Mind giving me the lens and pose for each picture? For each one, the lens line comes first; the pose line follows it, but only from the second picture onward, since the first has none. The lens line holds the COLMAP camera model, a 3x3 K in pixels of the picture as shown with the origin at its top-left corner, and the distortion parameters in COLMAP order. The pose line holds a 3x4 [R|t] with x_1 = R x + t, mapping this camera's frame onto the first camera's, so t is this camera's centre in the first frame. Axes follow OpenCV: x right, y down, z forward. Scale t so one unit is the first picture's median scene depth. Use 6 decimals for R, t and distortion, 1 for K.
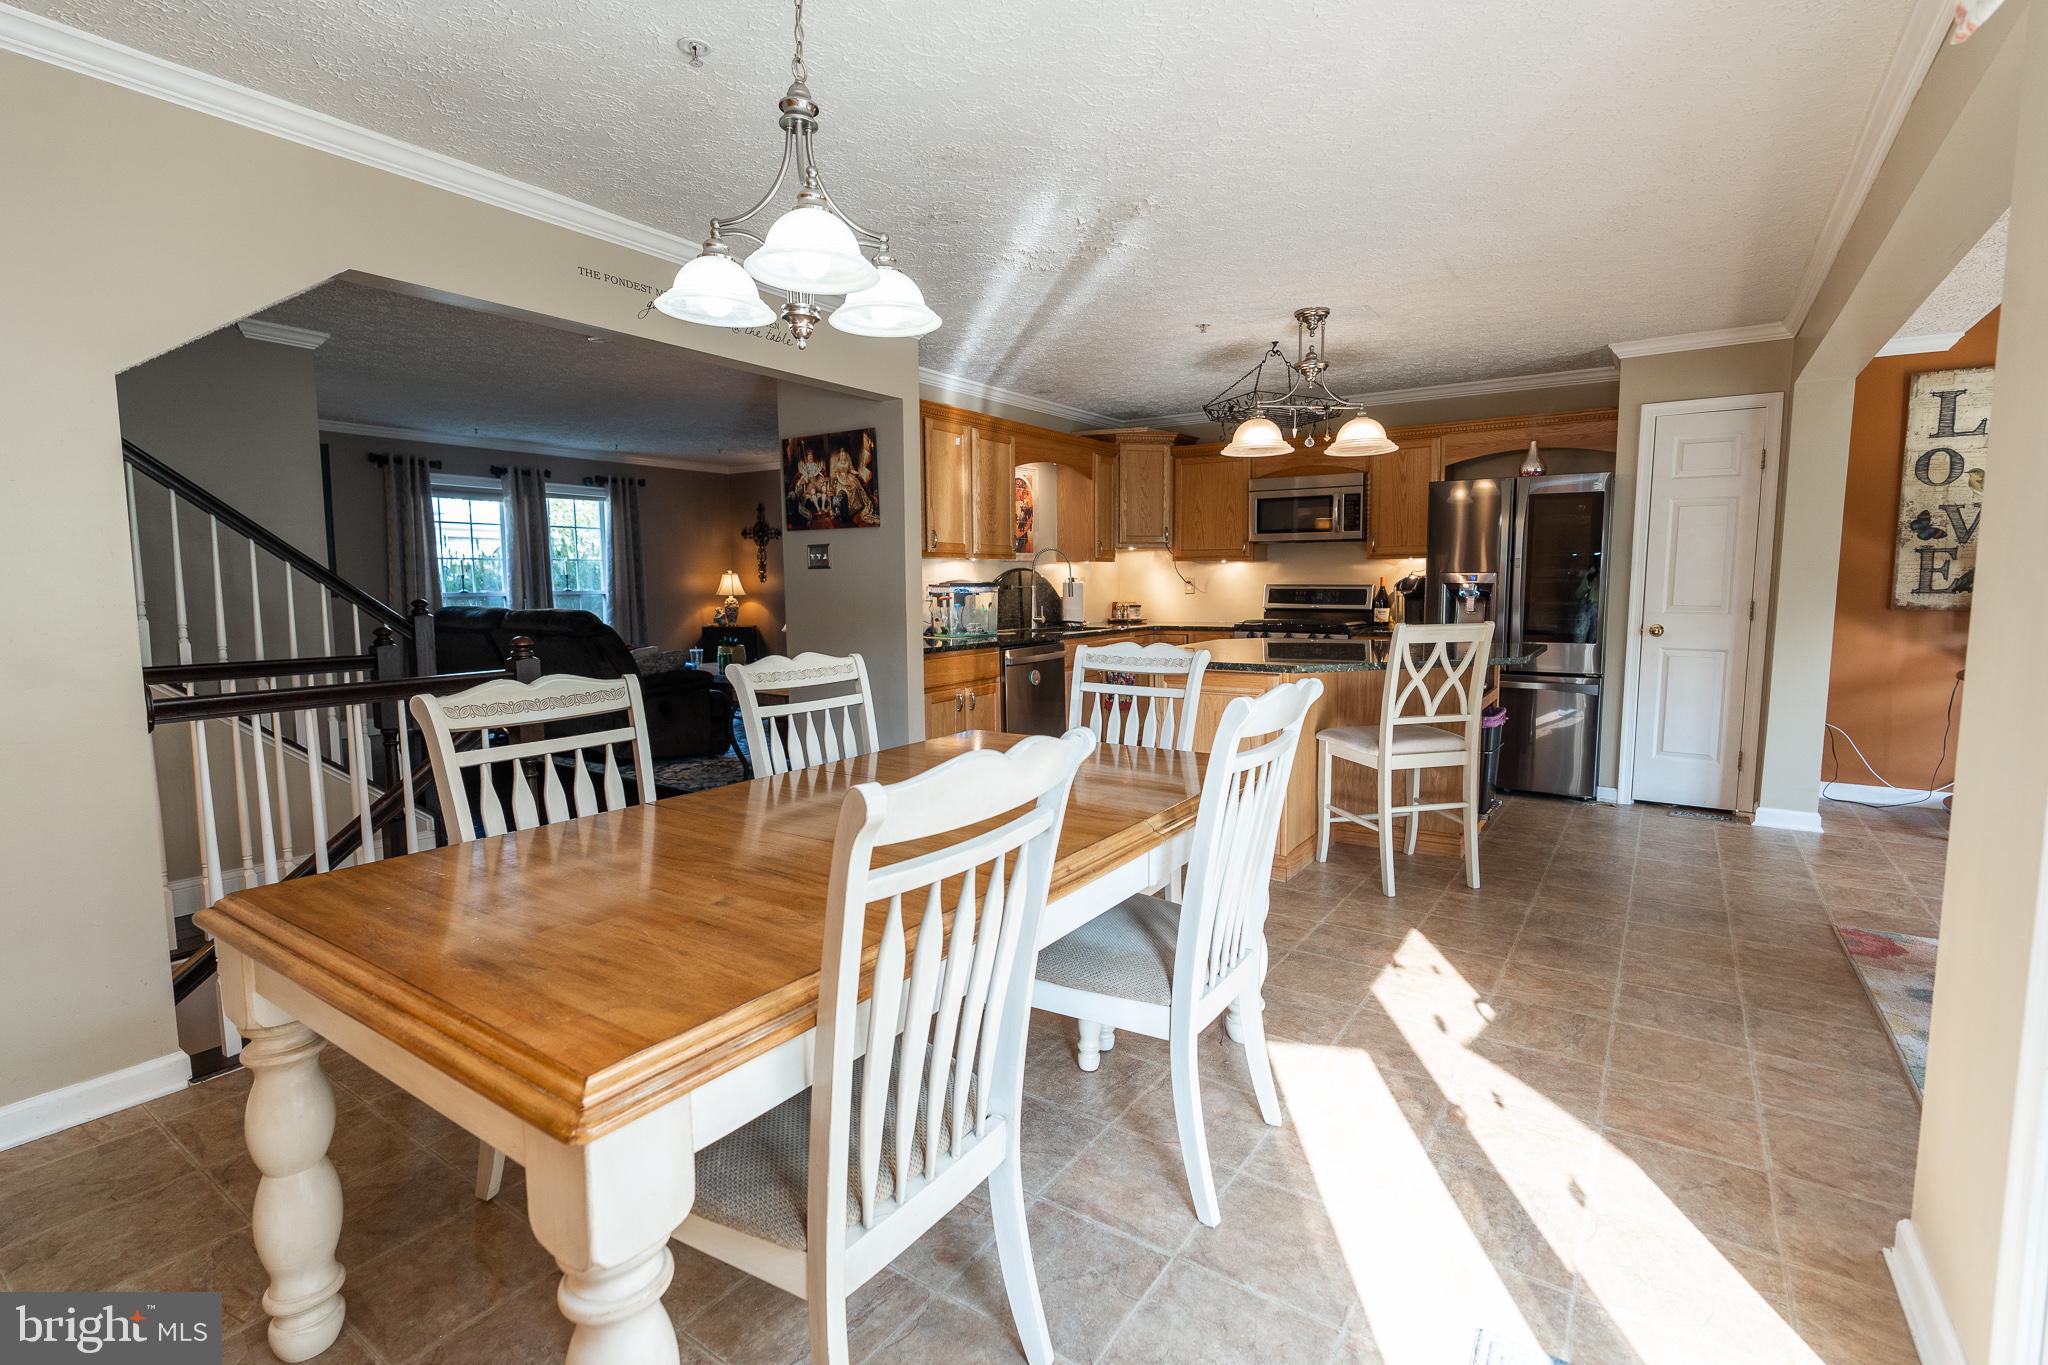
lens RADIAL K [[940.2, 0, 1036.4], [0, 940.2, 676.7], [0, 0, 1]] dist [-0.004473, -0.000169]
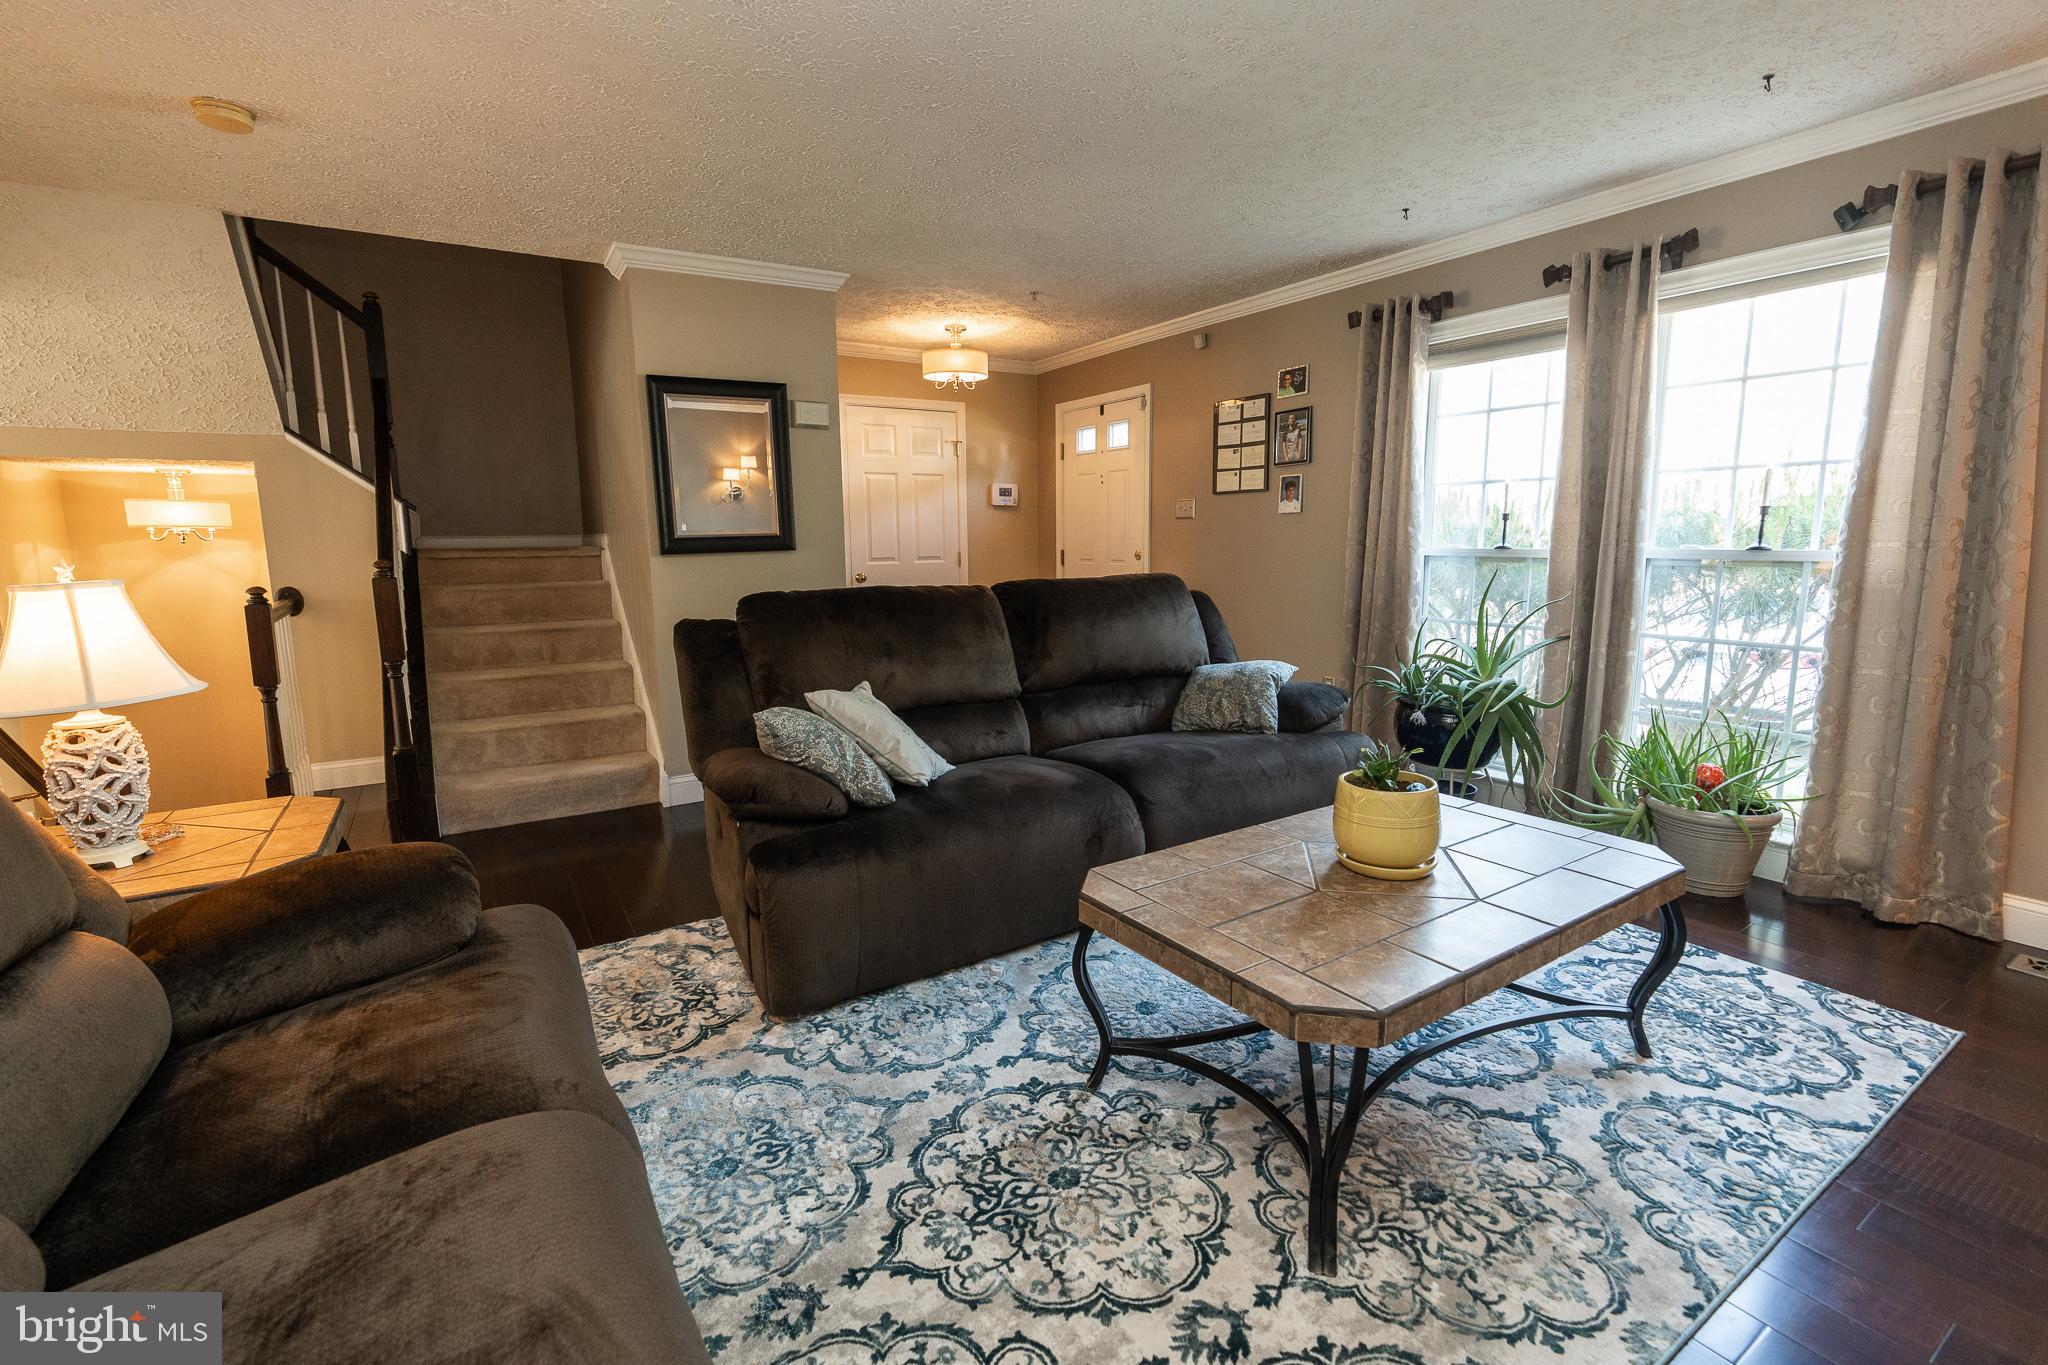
lens RADIAL K [[940.2, 0, 1036.4], [0, 940.2, 676.7], [0, 0, 1]] dist [-0.004473, -0.000169]
pose [[-0.407328, 0.145920, -0.901549, -0.073251], [-0.084367, 0.976920, 0.196237, -0.162743], [0.909377, 0.155994, -0.385616, 1.572339]]
